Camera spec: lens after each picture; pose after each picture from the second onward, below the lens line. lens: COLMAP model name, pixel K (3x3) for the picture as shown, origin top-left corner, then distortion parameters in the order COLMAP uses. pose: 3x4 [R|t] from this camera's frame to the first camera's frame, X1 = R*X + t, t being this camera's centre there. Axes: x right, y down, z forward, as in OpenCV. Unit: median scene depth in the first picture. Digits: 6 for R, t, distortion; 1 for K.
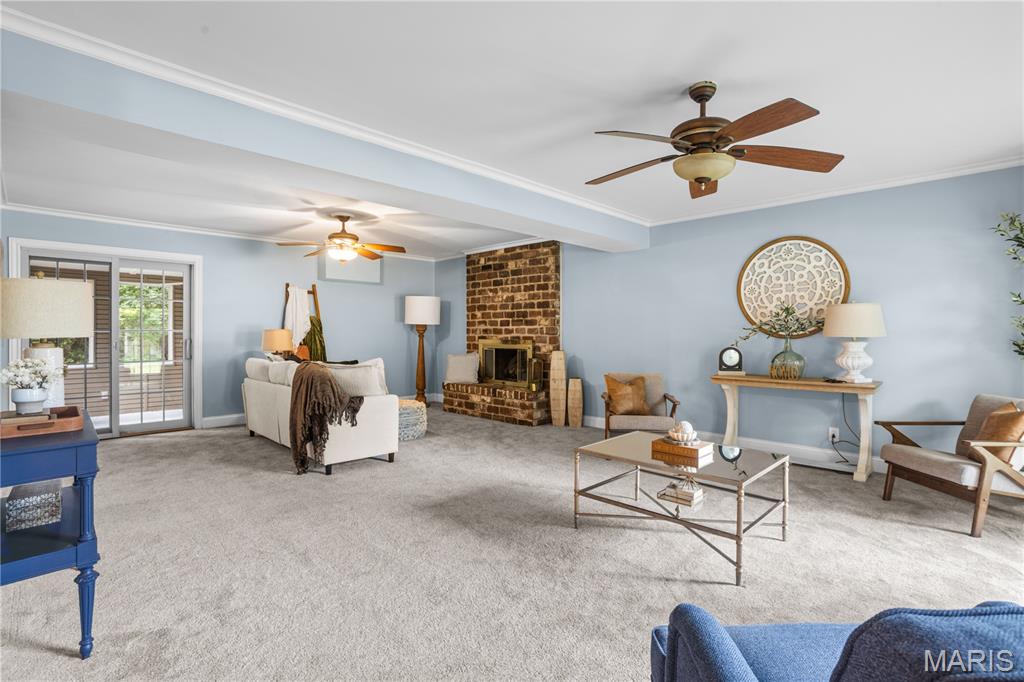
lens RADIAL K [[480.6, 0, 512.2], [0, 480.6, 338.0], [0, 0, 1]] dist [-0.021347, 0.000614]
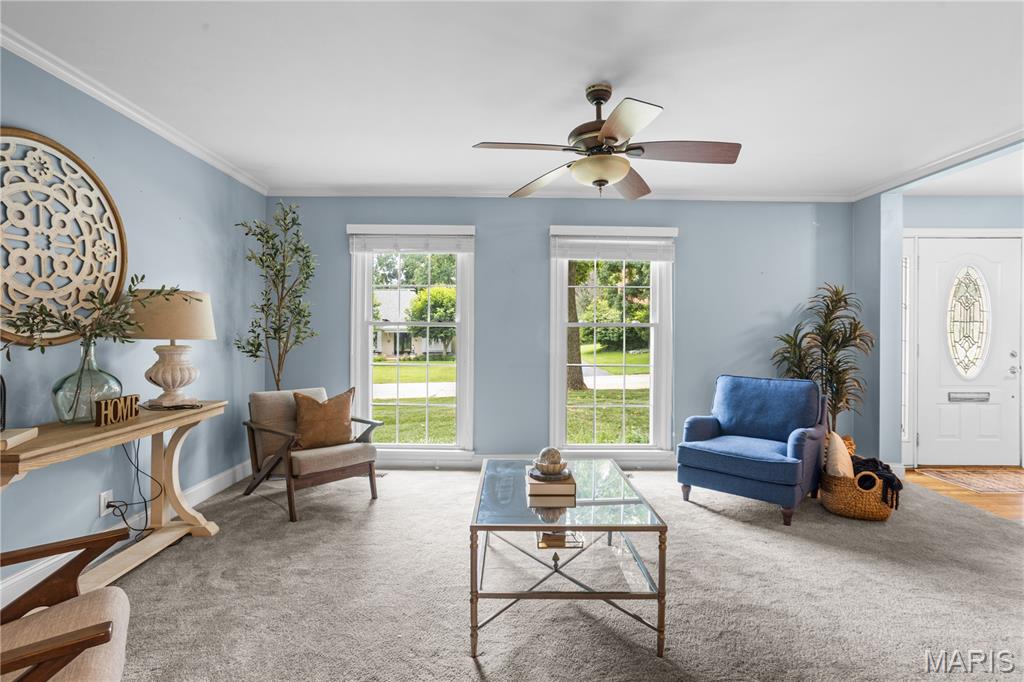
lens RADIAL K [[480.6, 0, 508.9], [0, 480.6, 334.3], [0, 0, 1]] dist [-0.021347, 0.000614]
pose [[-0.715727, -0.013208, 0.698255, -0.098847], [-0.006804, 0.999906, 0.011940, -0.020446], [-0.698347, 0.003794, -0.715750, 1.050924]]
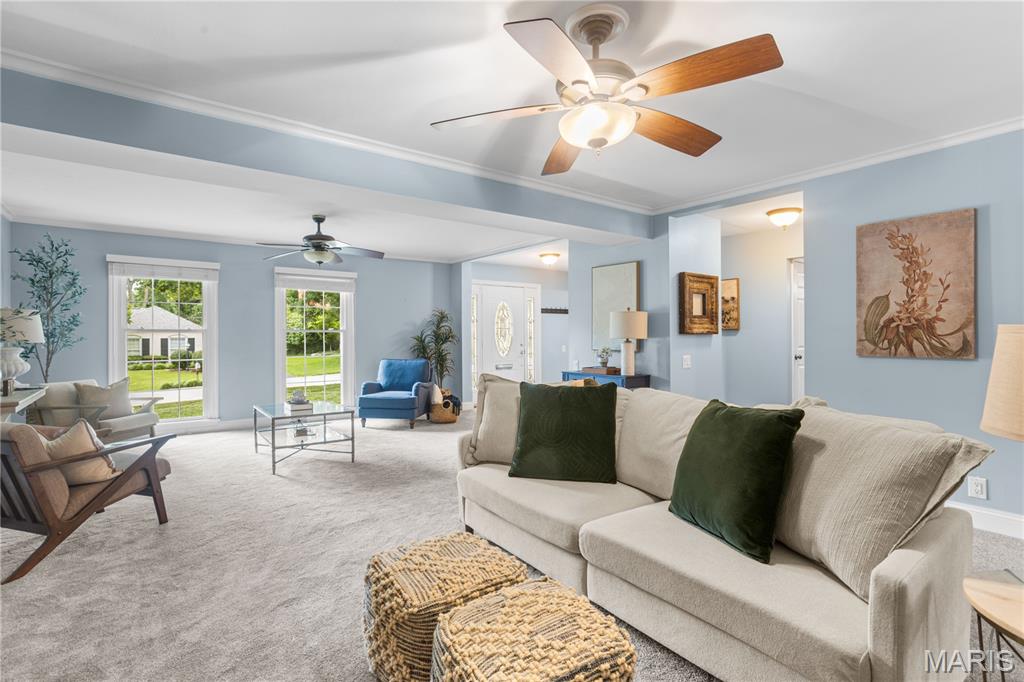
lens RADIAL K [[480.6, 0, 508.8], [0, 480.6, 335.0], [0, 0, 1]] dist [-0.021347, 0.000614]
pose [[-0.991827, -0.001765, 0.127581, -0.387486], [-0.001276, 0.999992, 0.003918, -0.022988], [-0.127587, 0.003723, -0.991820, 1.675771]]
